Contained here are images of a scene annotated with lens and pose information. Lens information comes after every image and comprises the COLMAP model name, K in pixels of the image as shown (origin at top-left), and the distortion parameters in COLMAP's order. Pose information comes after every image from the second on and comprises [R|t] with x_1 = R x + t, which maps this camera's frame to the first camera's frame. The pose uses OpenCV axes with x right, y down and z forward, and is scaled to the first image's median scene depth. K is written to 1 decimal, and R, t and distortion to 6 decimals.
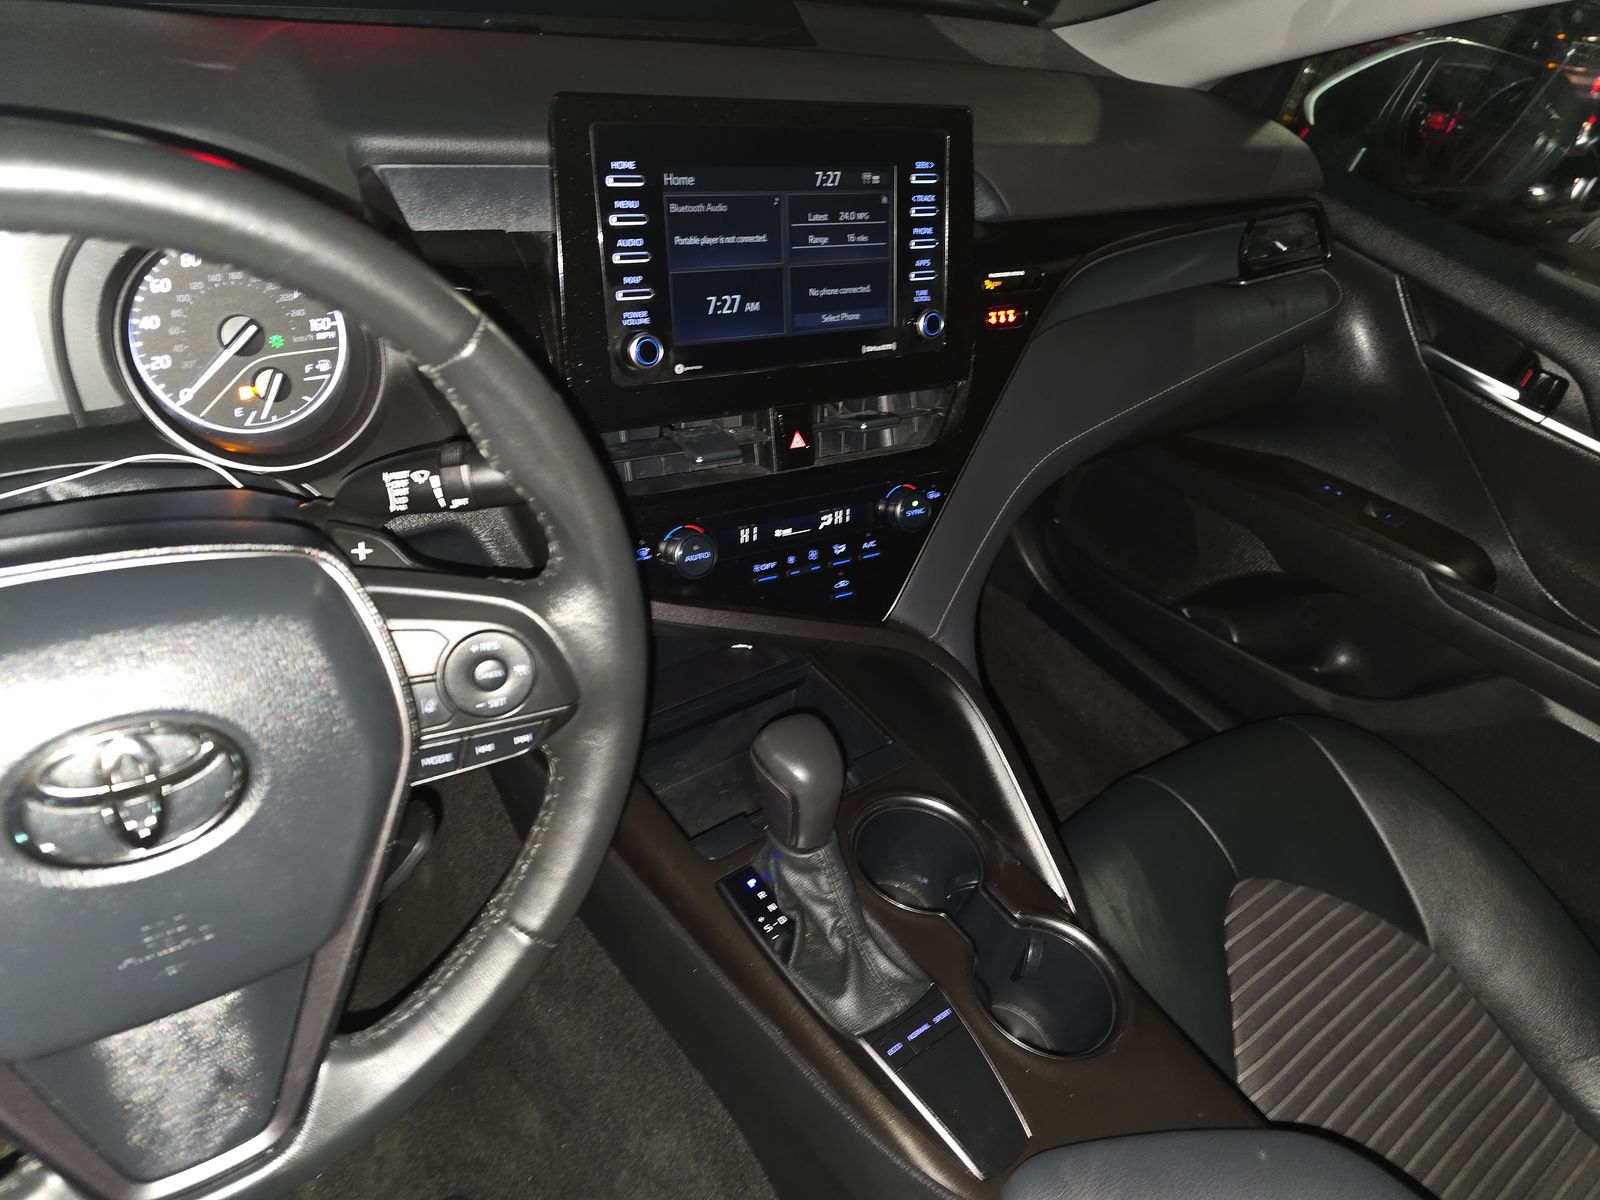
lens RADIAL K [[1087.7, 0, 815.9], [0, 1087.7, 604.3], [0, 0, 1]] dist [0.071676, -0.097024]
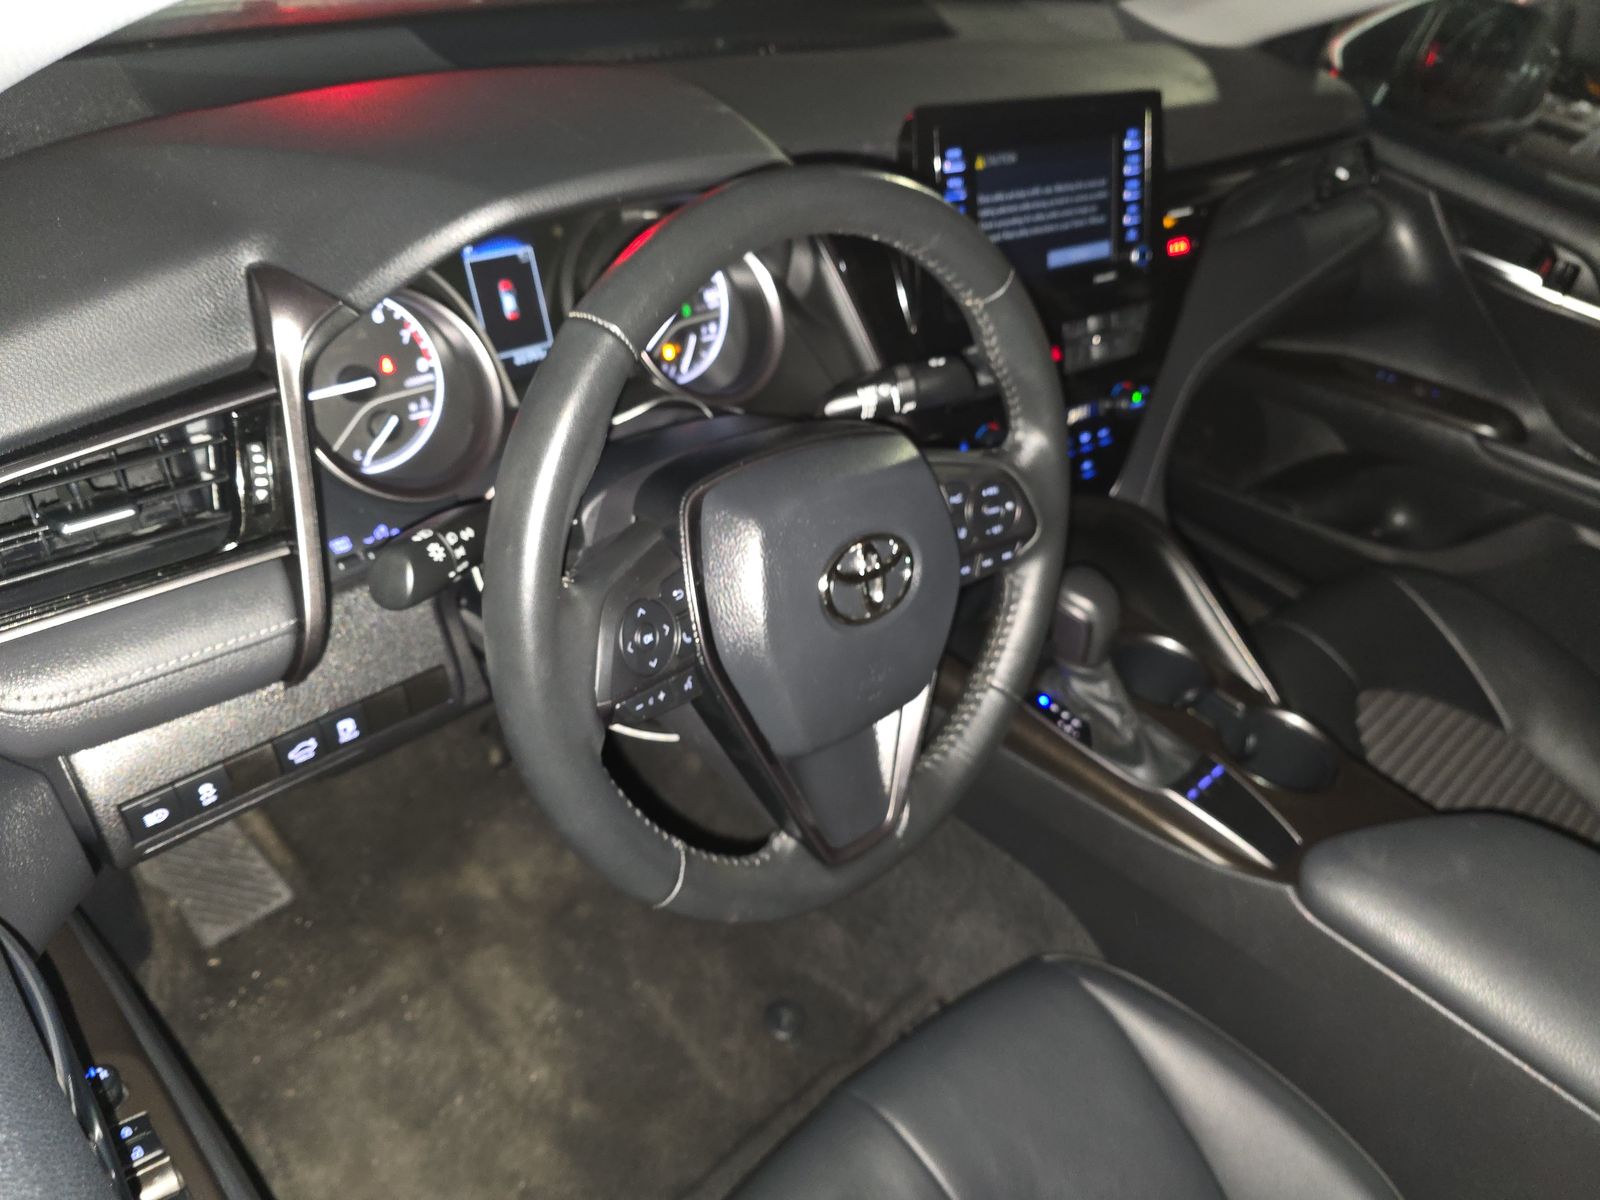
lens RADIAL K [[1087.7, 0, 815.9], [0, 1087.7, 604.3], [0, 0, 1]] dist [0.071676, -0.097024]
pose [[0.993812, -0.101525, 0.045051, -0.336614], [0.100333, 0.994560, 0.027979, 0.069522], [-0.047647, -0.023286, 0.998593, -0.255451]]
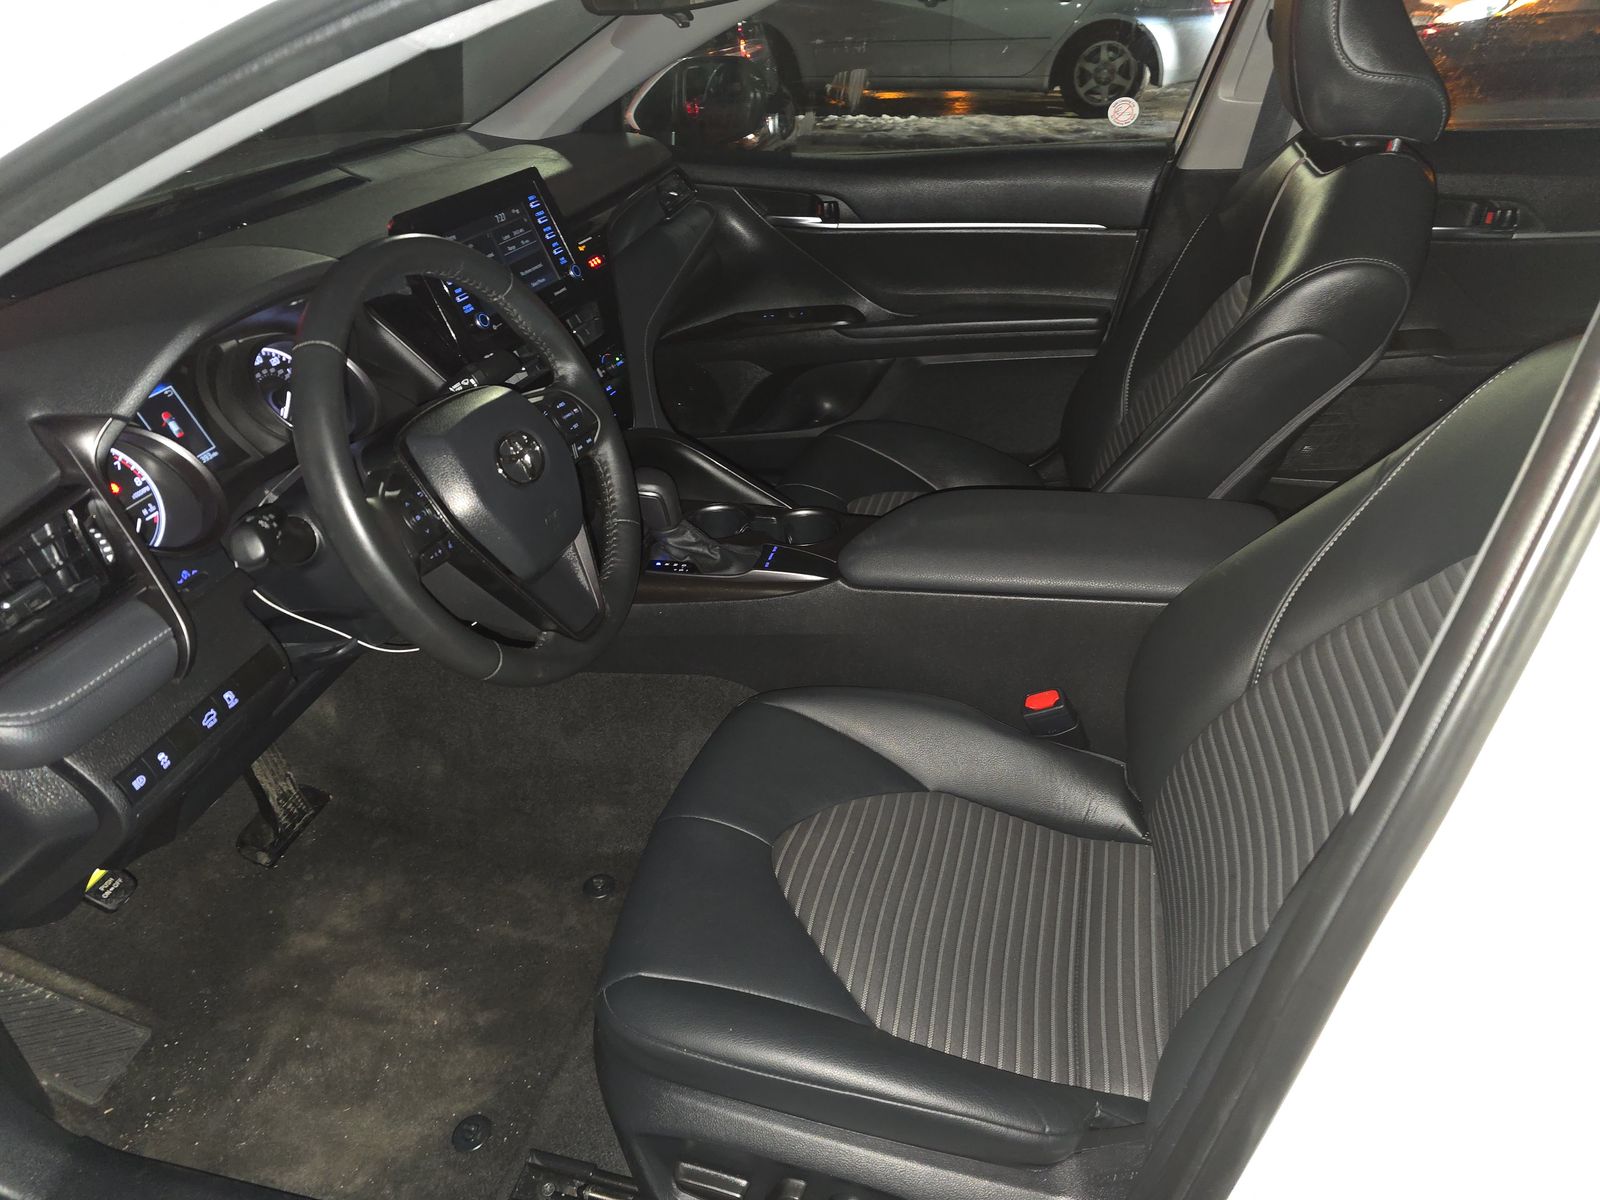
lens RADIAL K [[1056.6, 0, 811.6], [0, 1056.6, 602.1], [0, 0, 1]] dist [0.070510, -0.068175]
pose [[0.756637, -0.509780, 0.409421, -0.577522], [0.531812, 0.844112, 0.068200, 0.293618], [-0.380364, 0.166132, 0.909793, -0.687048]]
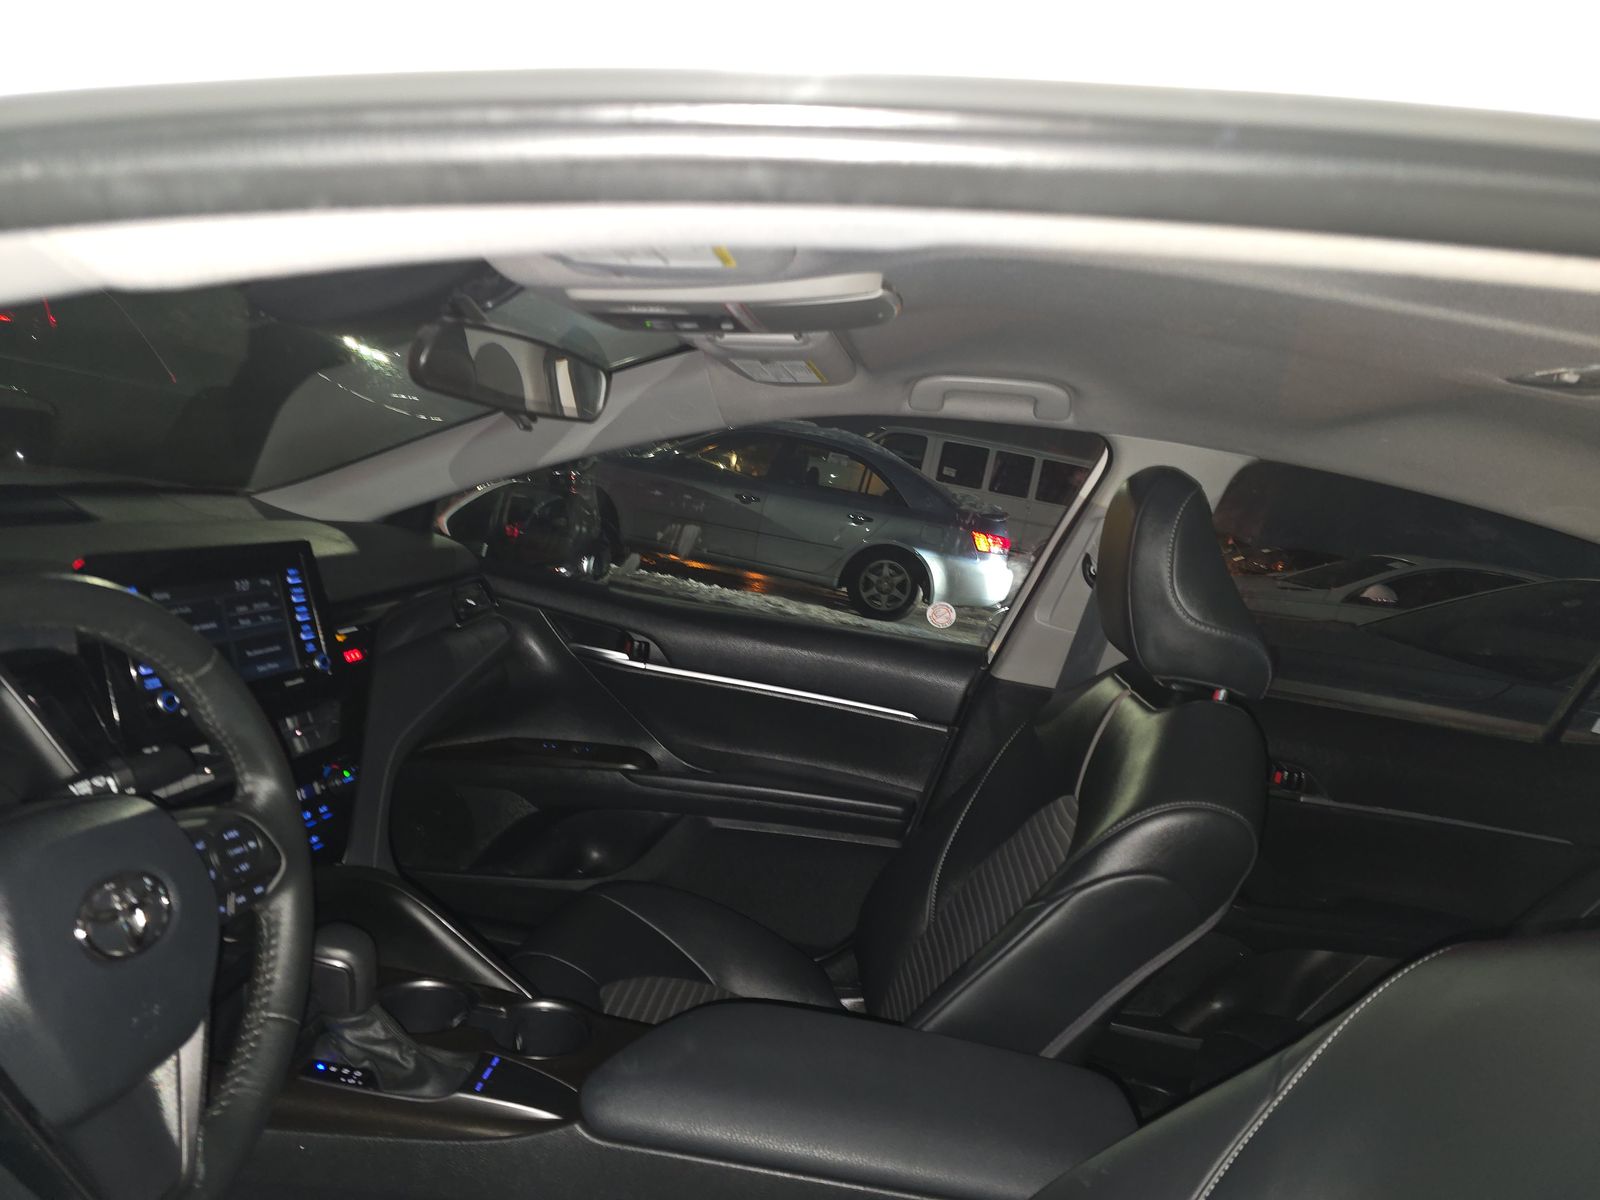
lens RADIAL K [[1056.6, 0, 811.6], [0, 1056.6, 602.1], [0, 0, 1]] dist [0.070510, -0.068175]
pose [[0.683317, -0.163649, 0.711545, -0.440028], [0.411053, 0.891661, -0.189671, 0.219019], [-0.603418, 0.422089, 0.676556, -0.441710]]
